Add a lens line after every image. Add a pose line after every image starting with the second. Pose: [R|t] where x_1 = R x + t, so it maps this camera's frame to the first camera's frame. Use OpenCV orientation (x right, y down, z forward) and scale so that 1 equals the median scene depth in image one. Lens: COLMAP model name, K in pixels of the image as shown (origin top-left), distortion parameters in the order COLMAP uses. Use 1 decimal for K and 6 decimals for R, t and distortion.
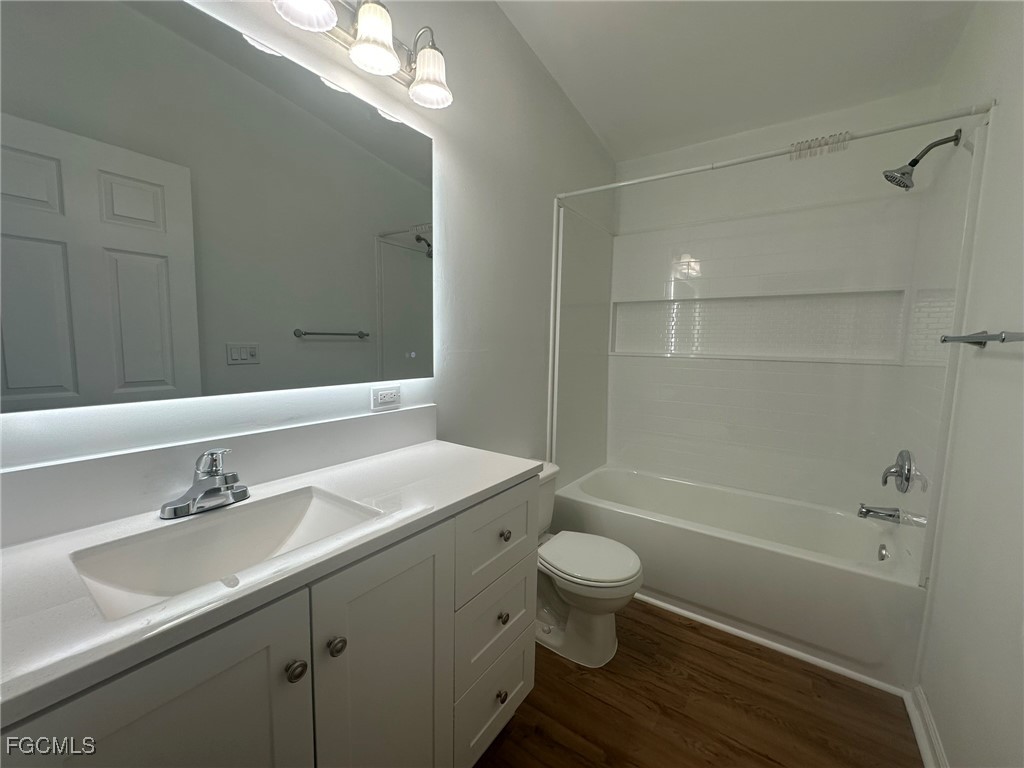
lens RADIAL K [[408.8, 0, 513.0], [0, 408.8, 384.4], [0, 0, 1]] dist [-0.004239, 0.000676]
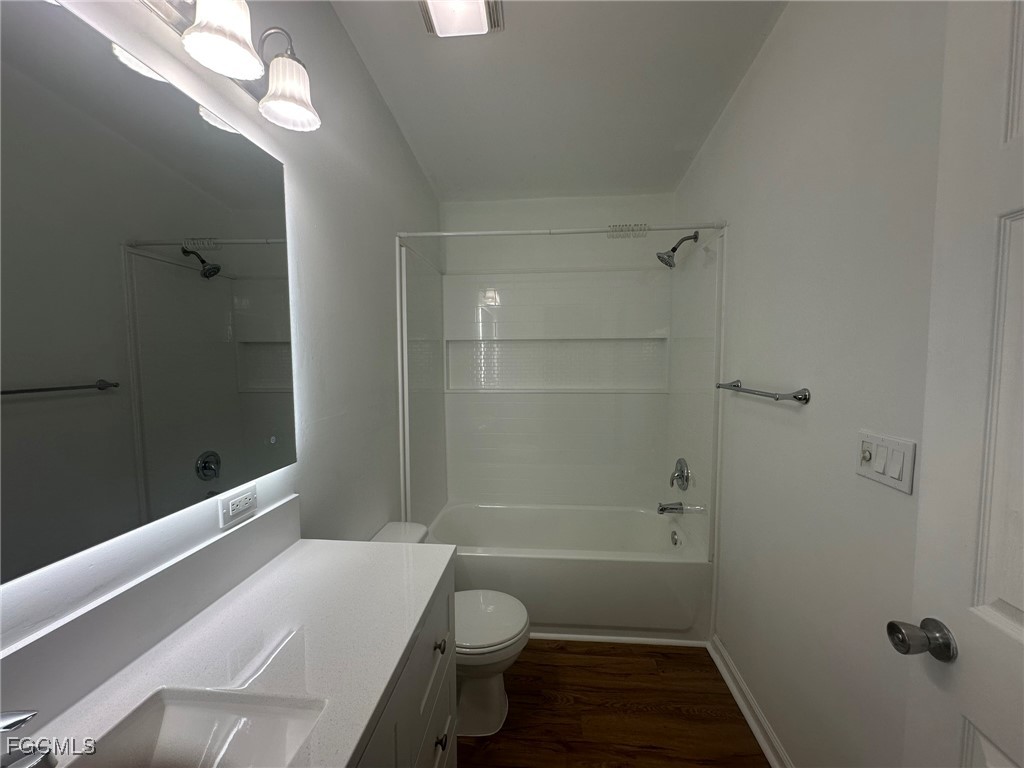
lens RADIAL K [[408.8, 0, 513.0], [0, 408.8, 384.4], [0, 0, 1]] dist [-0.004239, 0.000676]
pose [[0.865149, -0.056283, 0.498346, -0.205435], [0.072237, 0.997306, -0.012770, -0.119676], [-0.496284, 0.047047, 0.866884, 0.102876]]
